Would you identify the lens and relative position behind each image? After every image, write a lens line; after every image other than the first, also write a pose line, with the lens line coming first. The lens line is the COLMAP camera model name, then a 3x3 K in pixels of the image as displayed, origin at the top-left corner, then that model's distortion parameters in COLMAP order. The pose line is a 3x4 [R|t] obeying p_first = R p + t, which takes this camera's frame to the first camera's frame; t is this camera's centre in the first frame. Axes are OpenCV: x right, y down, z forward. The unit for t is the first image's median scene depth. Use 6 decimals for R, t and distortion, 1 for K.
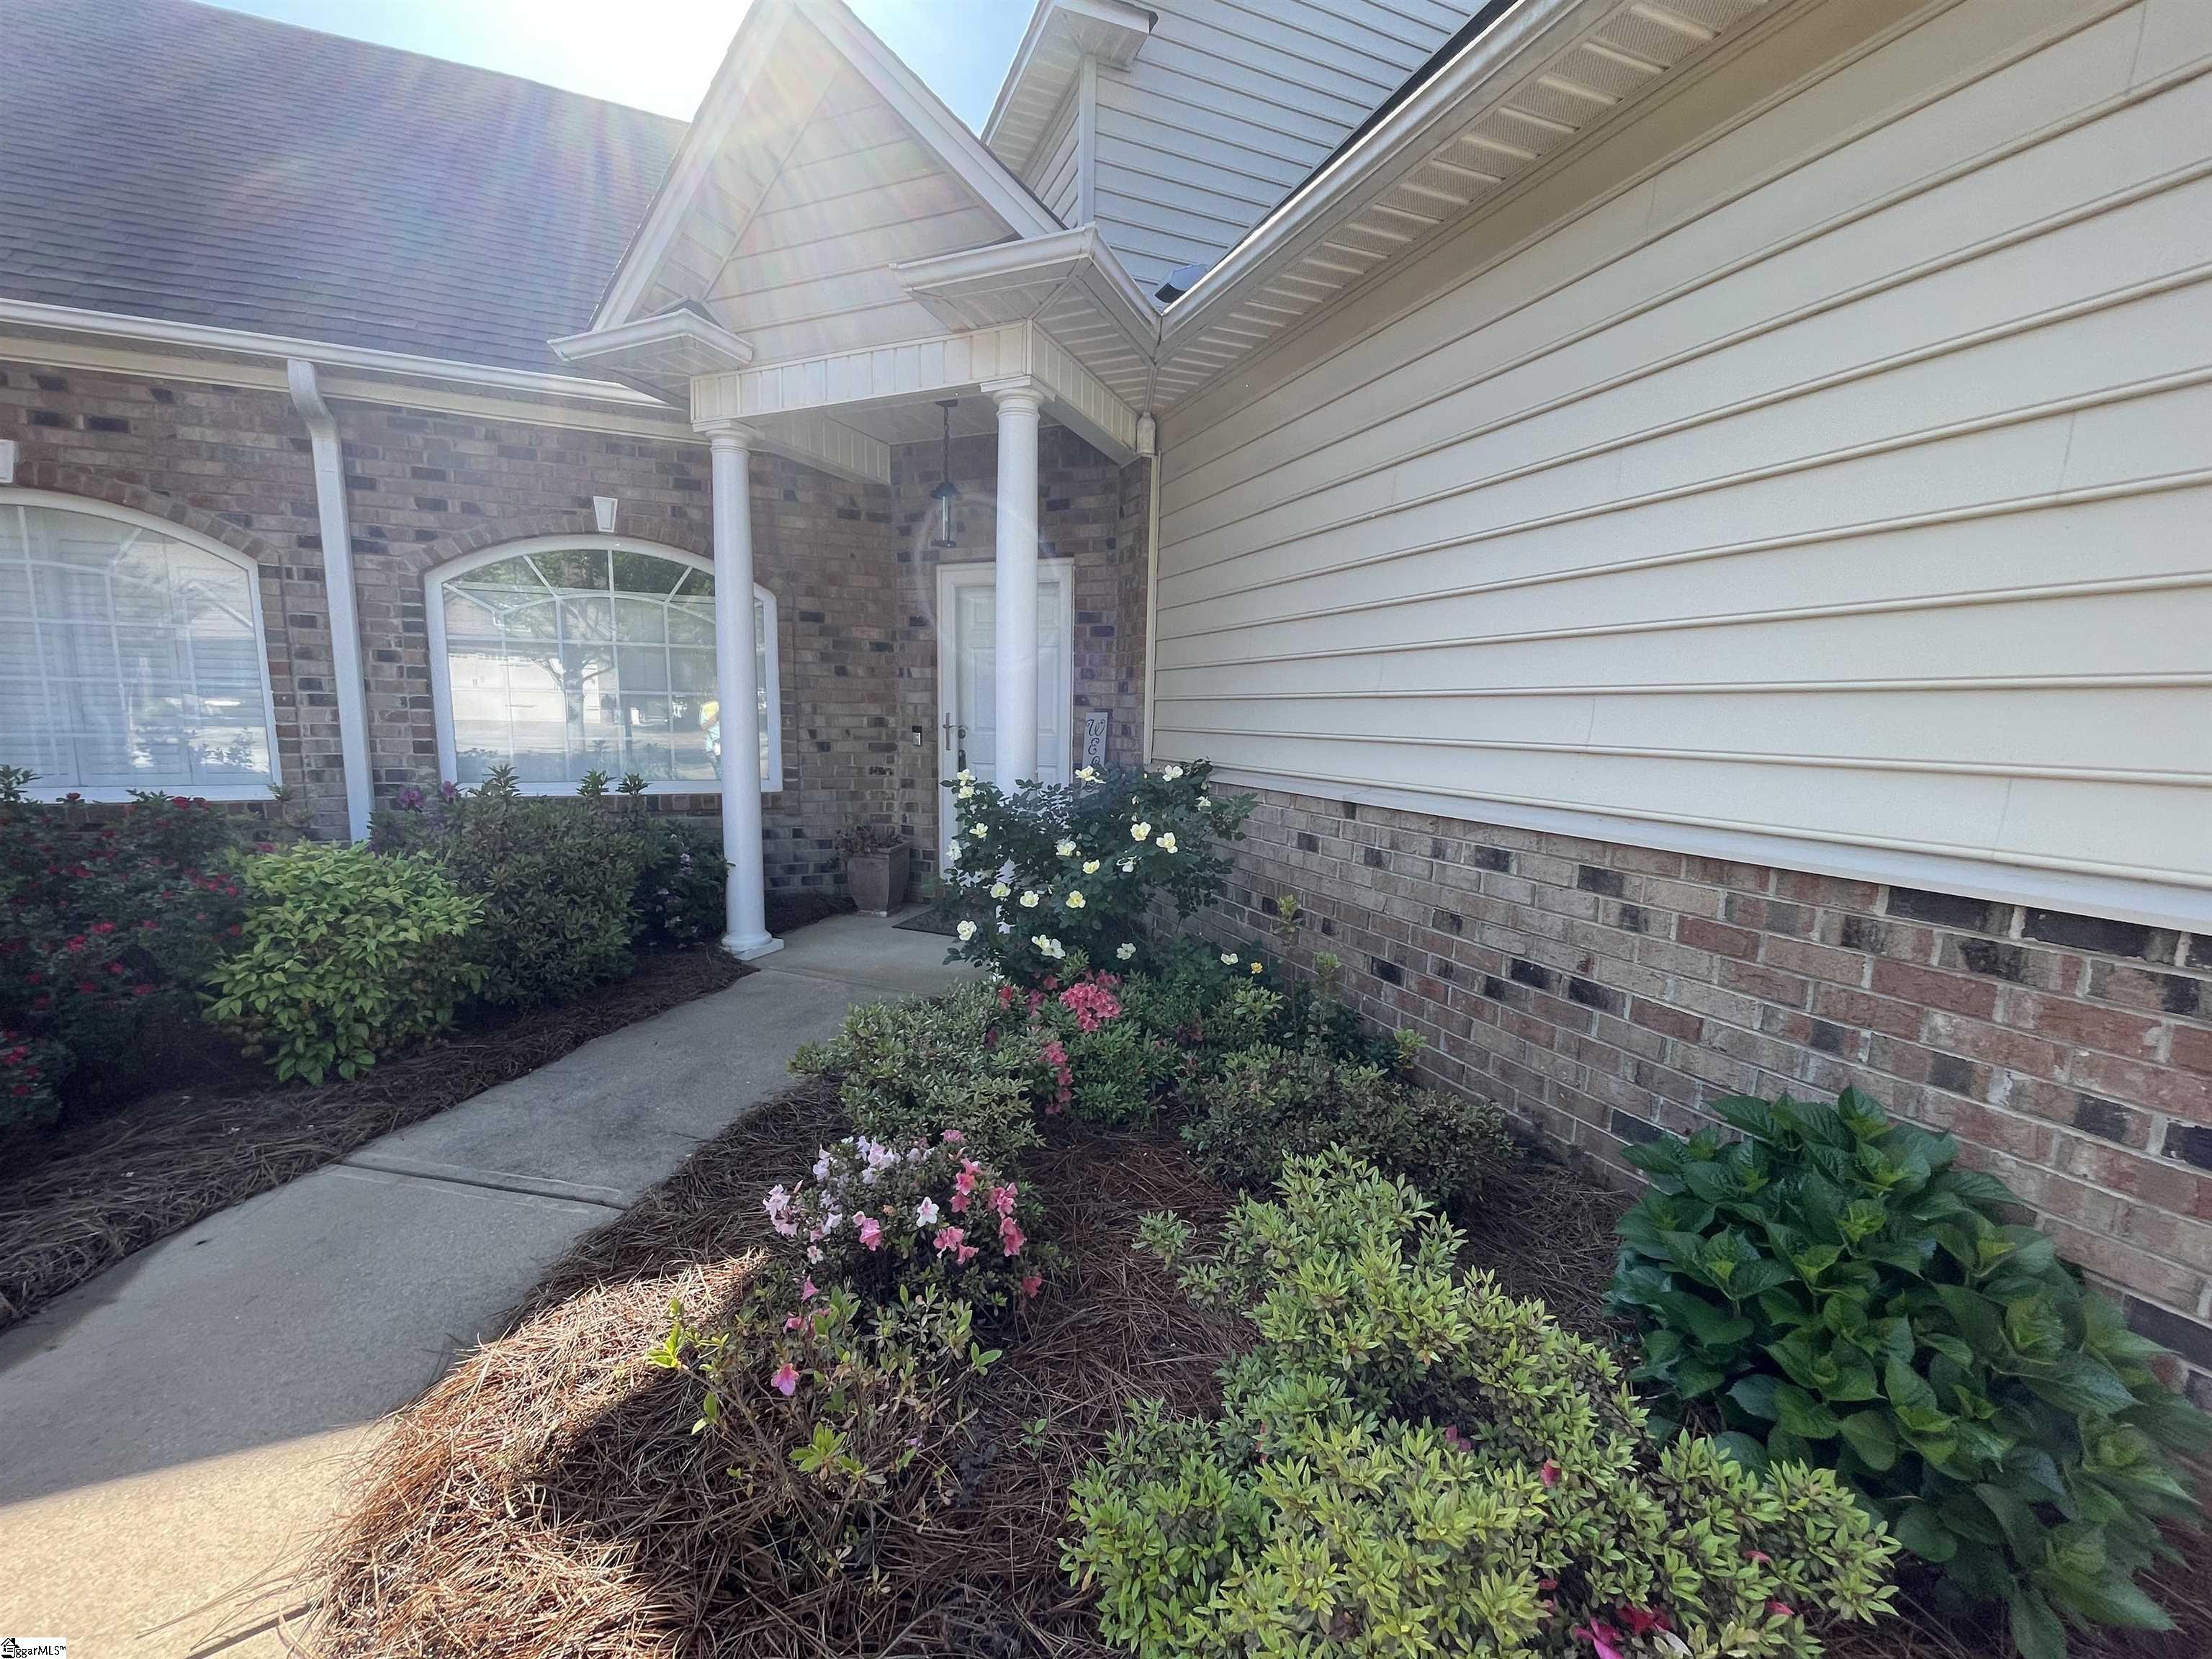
lens RADIAL K [[887.5, 0, 1108.6], [0, 887.5, 832.2], [0, 0, 1]] dist [-0.002375, -0.000090]
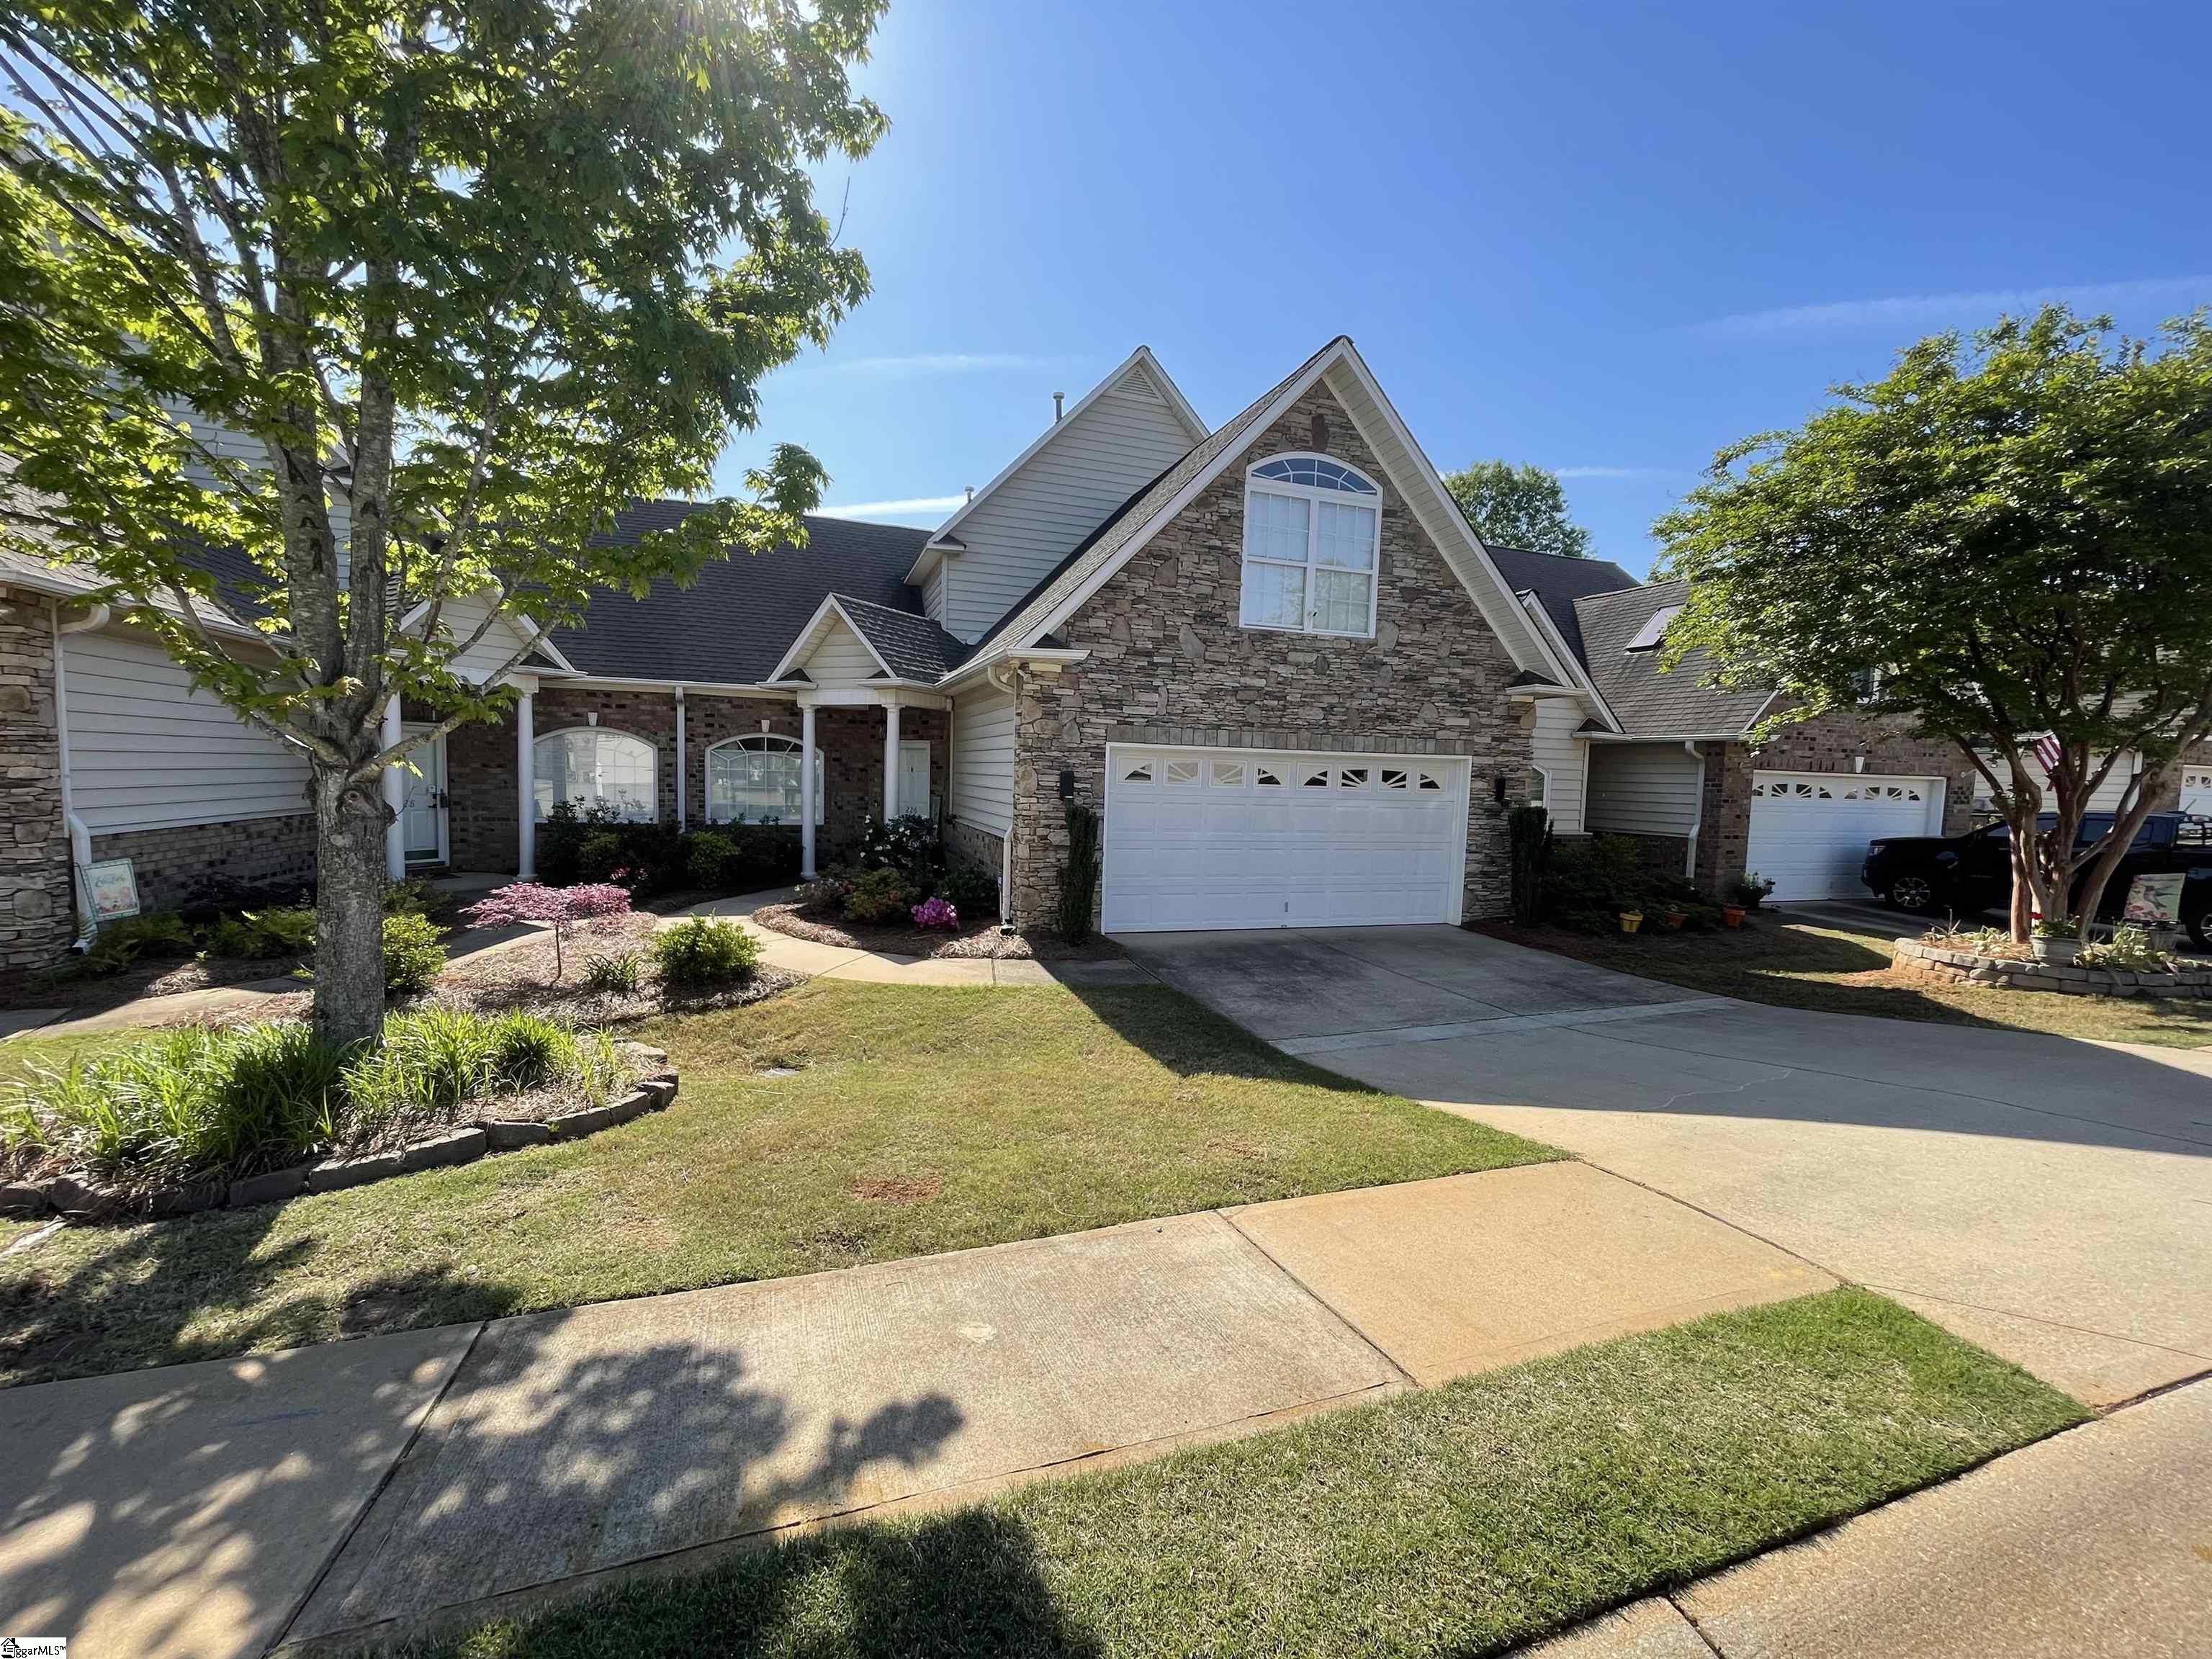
lens RADIAL K [[887.5, 0, 1100.4], [0, 887.5, 825.3], [0, 0, 1]] dist [-0.002375, -0.000090]
pose [[0.997723, 0.017188, -0.065219, 0.724964], [-0.020982, 0.998099, -0.057941, 0.107038], [0.064099, 0.059178, 0.996187, -1.823829]]
